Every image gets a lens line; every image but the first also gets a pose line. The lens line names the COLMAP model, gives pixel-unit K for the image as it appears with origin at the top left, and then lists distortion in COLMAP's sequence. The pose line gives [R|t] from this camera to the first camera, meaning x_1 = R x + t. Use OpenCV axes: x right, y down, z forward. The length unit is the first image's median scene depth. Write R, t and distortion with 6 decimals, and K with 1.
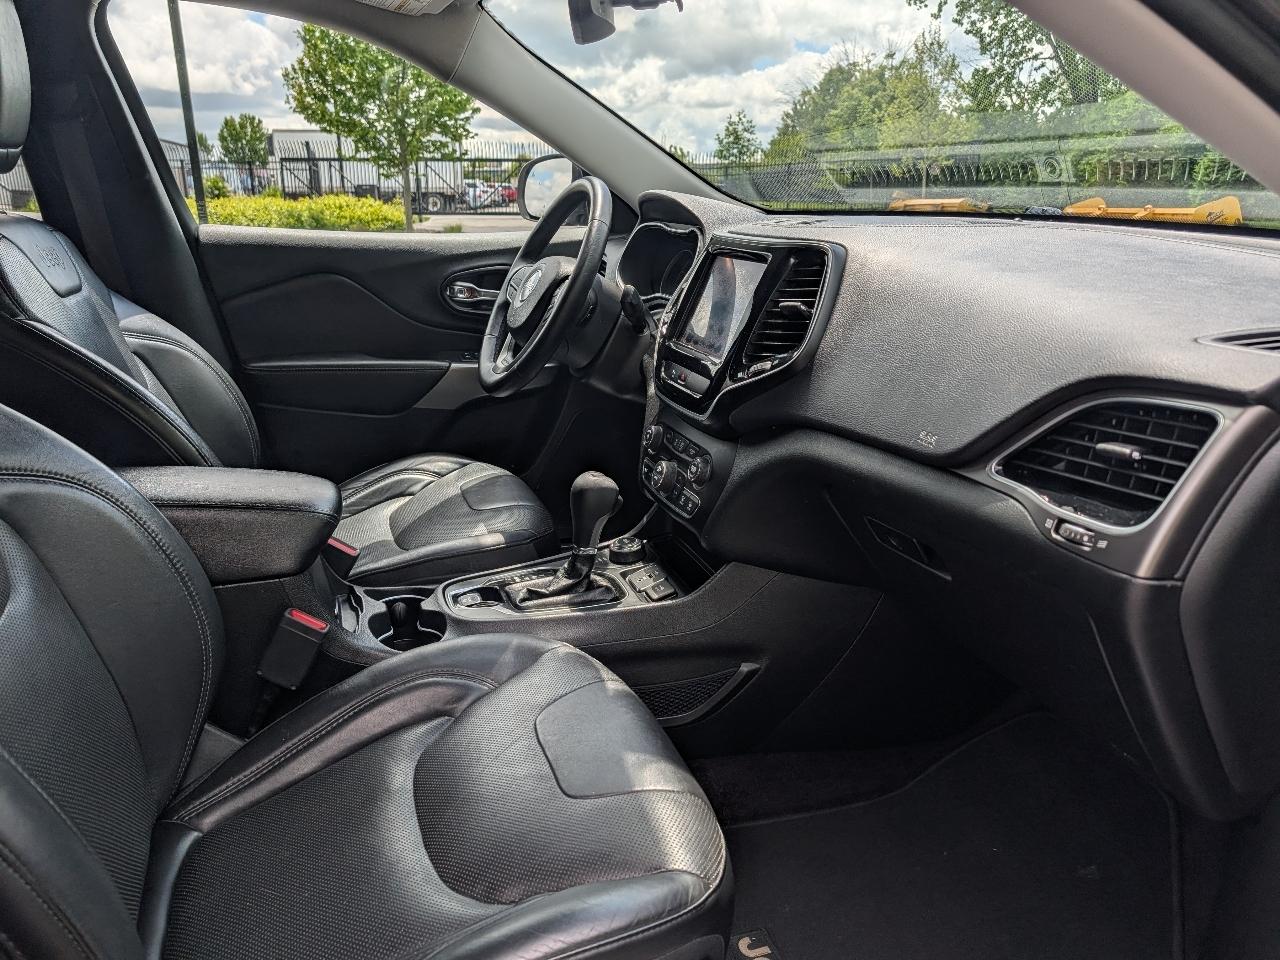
lens RADIAL K [[924.4, 0, 640.0], [0, 924.4, 480.0], [0, 0, 1]] dist [0.012103, 0.005663]
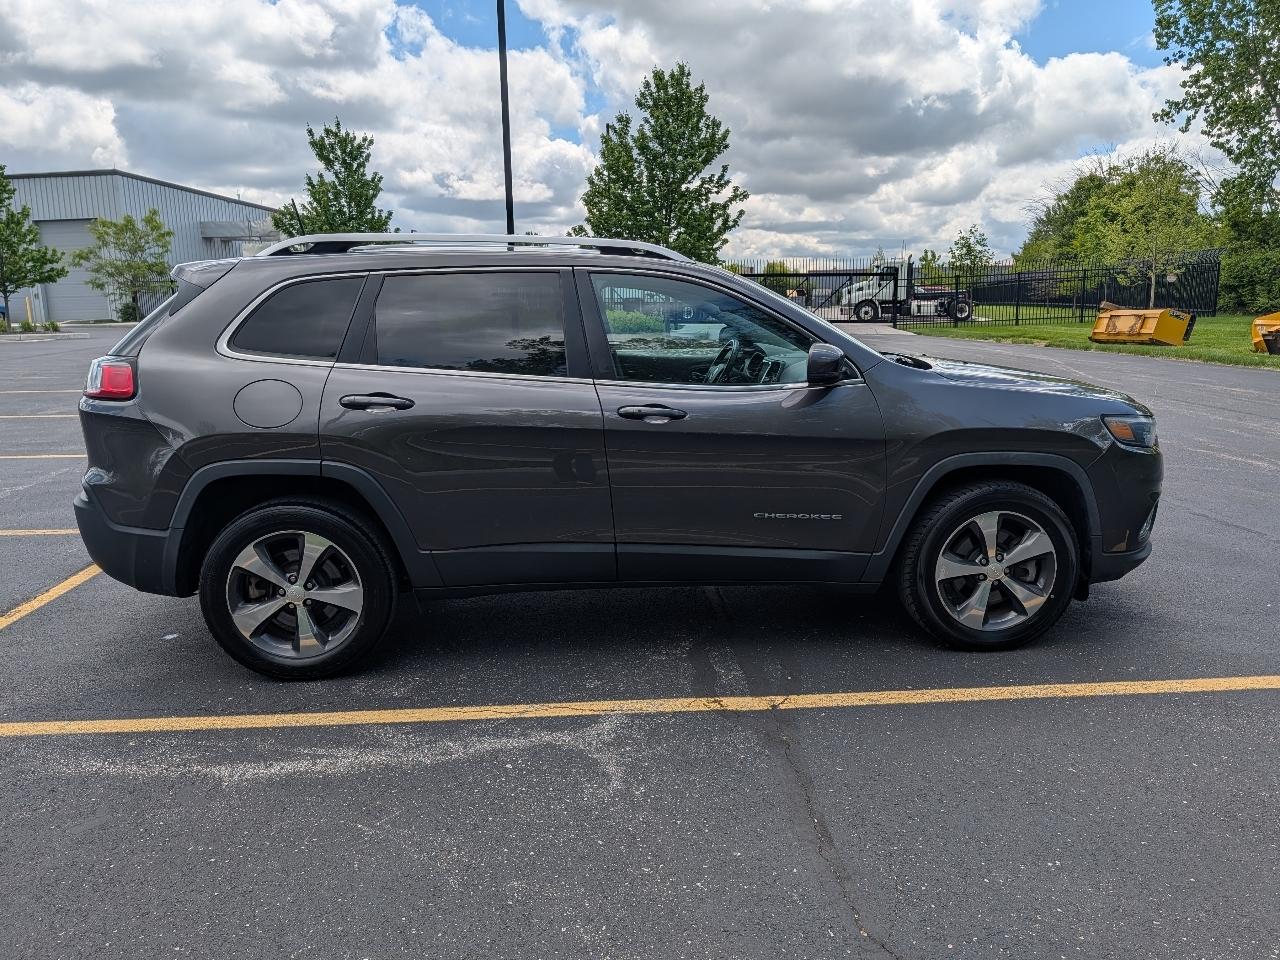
lens RADIAL K [[924.4, 0, 640.0], [0, 924.4, 480.0], [0, 0, 1]] dist [0.012103, 0.005663]
pose [[0.964767, 0.045334, -0.259172, 0.025645], [-0.071566, 0.993120, -0.092689, 0.022953], [0.253187, 0.107971, 0.961373, -0.101440]]
